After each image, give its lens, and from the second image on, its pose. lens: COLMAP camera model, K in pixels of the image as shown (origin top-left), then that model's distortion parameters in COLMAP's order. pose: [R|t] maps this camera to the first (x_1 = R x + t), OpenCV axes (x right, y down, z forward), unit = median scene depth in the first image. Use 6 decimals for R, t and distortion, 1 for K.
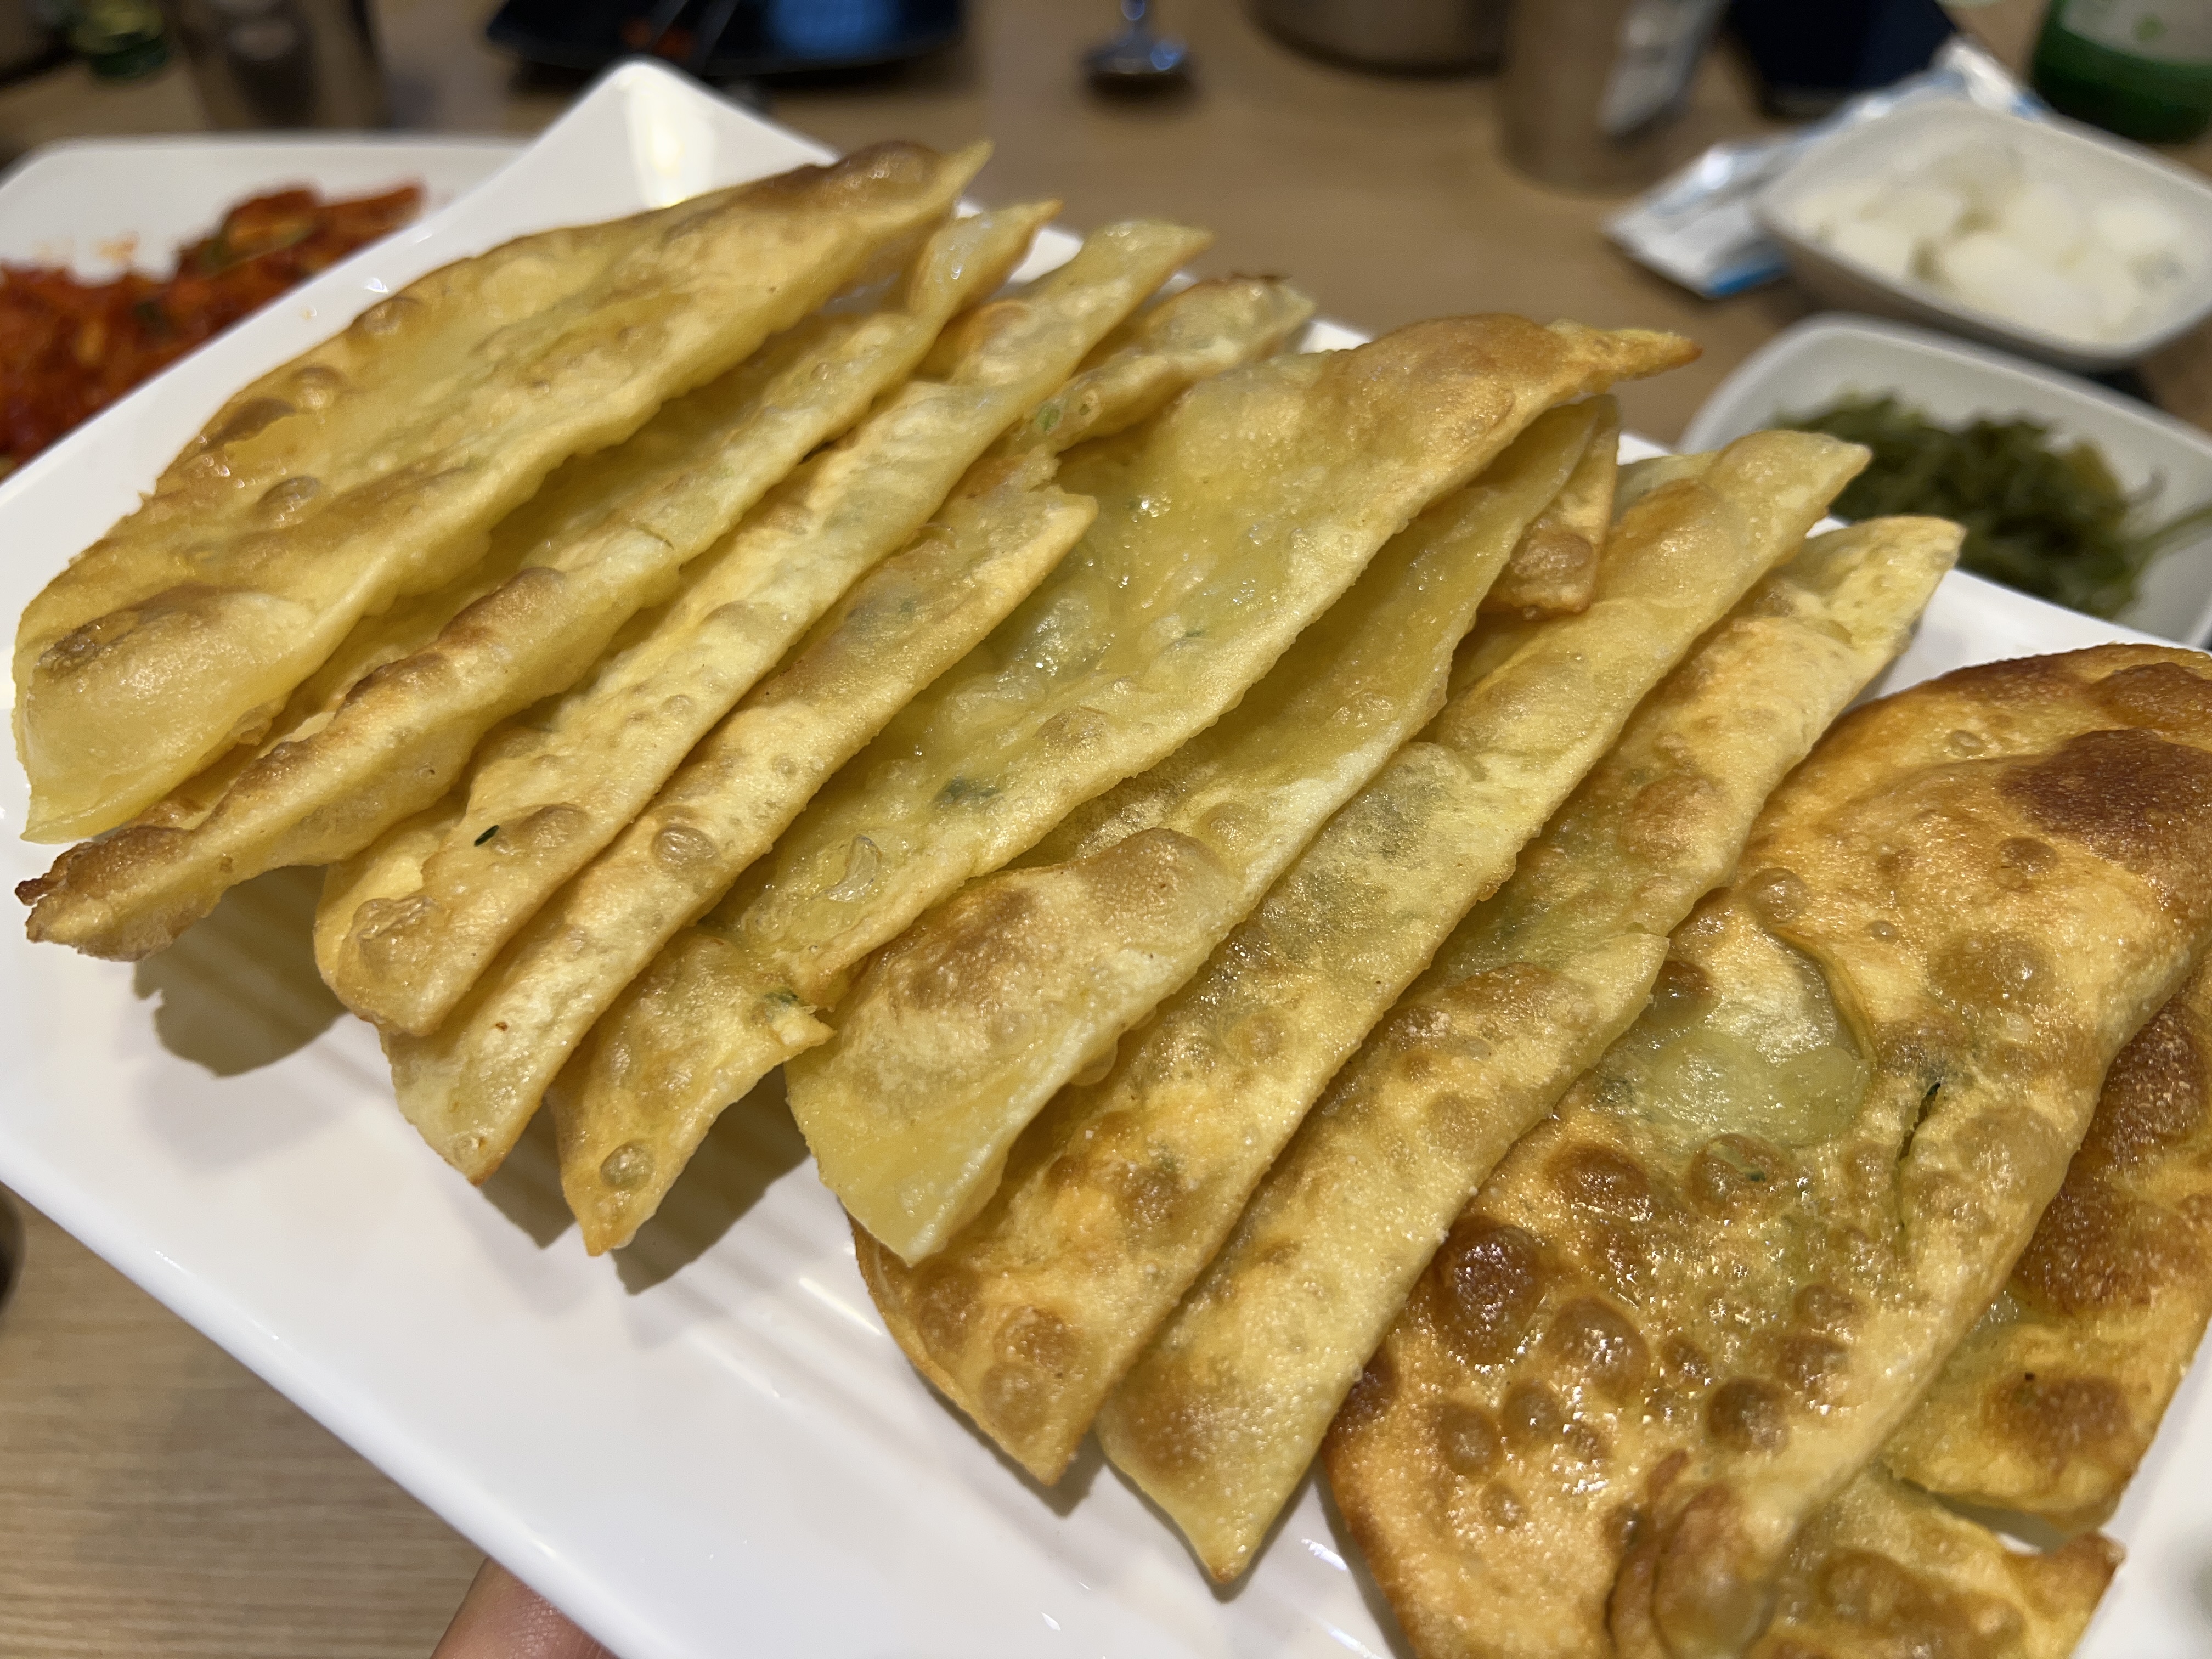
lens RADIAL K [[1698.8, 0, 1104.0], [0, 1698.8, 832.7], [0, 0, 1]] dist [0.032911, -0.075359]
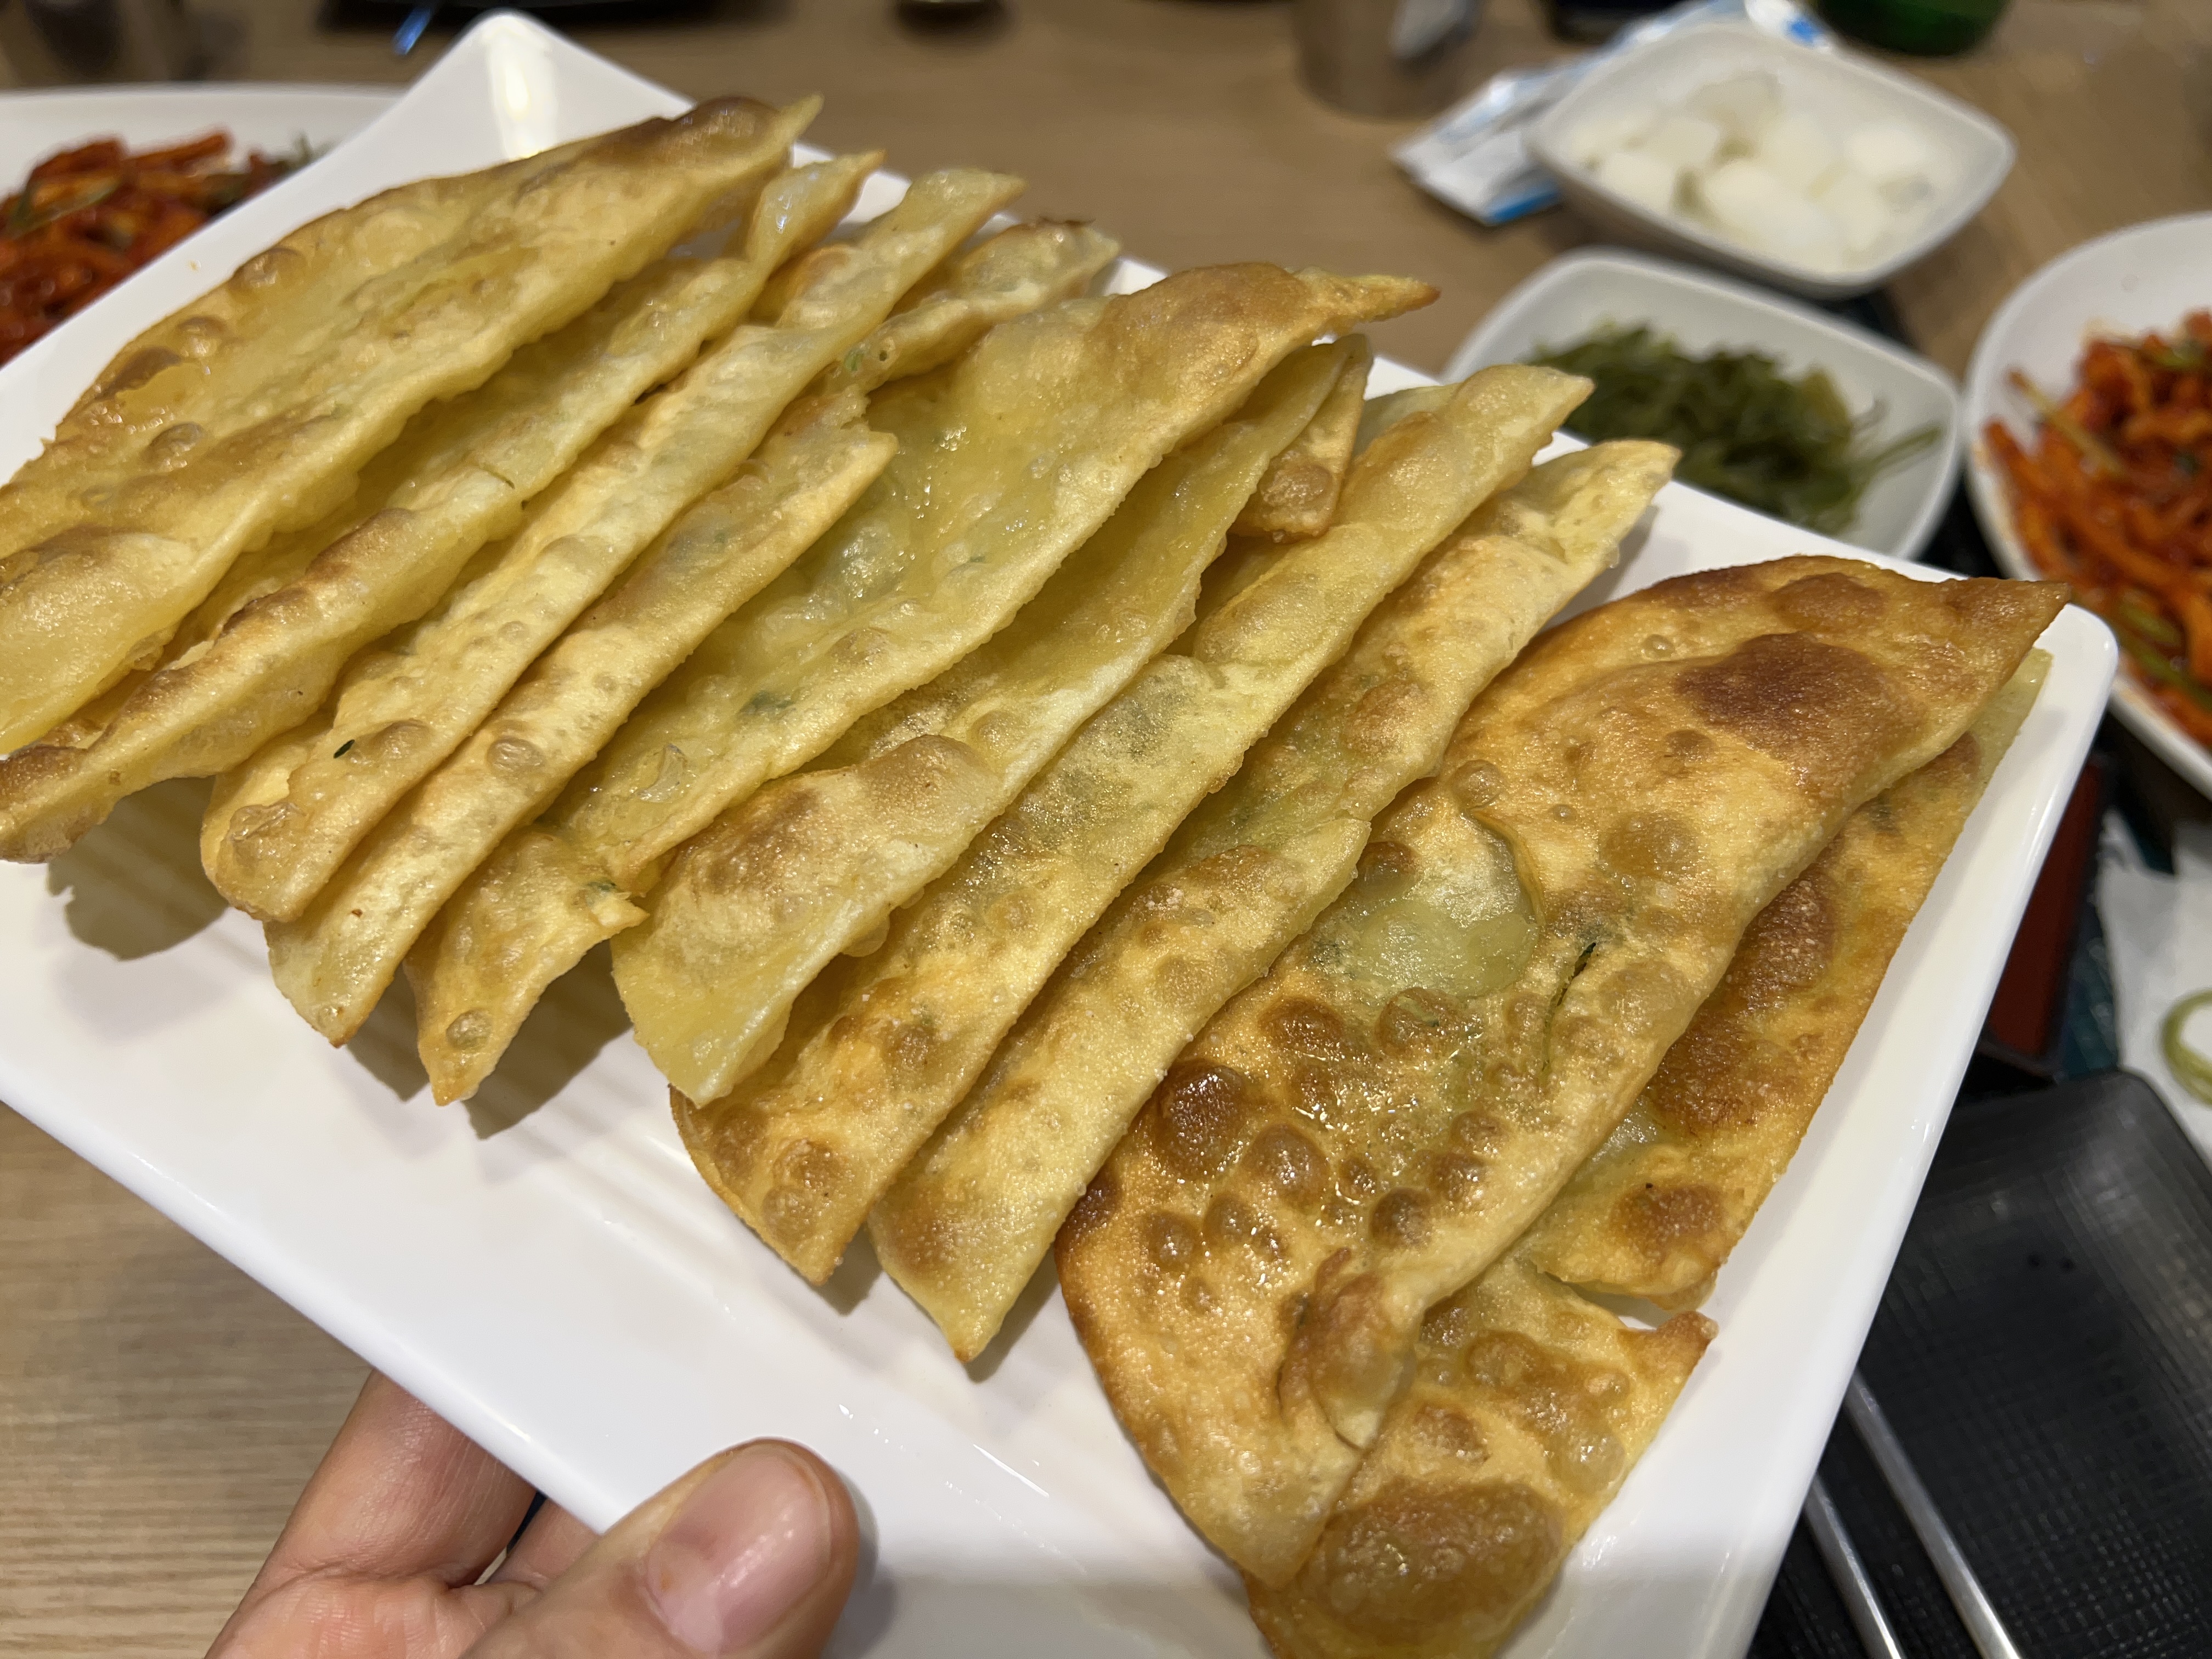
lens RADIAL K [[1698.8, 0, 1104.0], [0, 1698.8, 832.7], [0, 0, 1]] dist [0.032911, -0.075359]
pose [[0.999862, -0.015298, 0.006506, 0.139647], [0.014840, 0.997754, 0.065321, -0.009264], [-0.007491, -0.065215, 0.997843, -0.152427]]
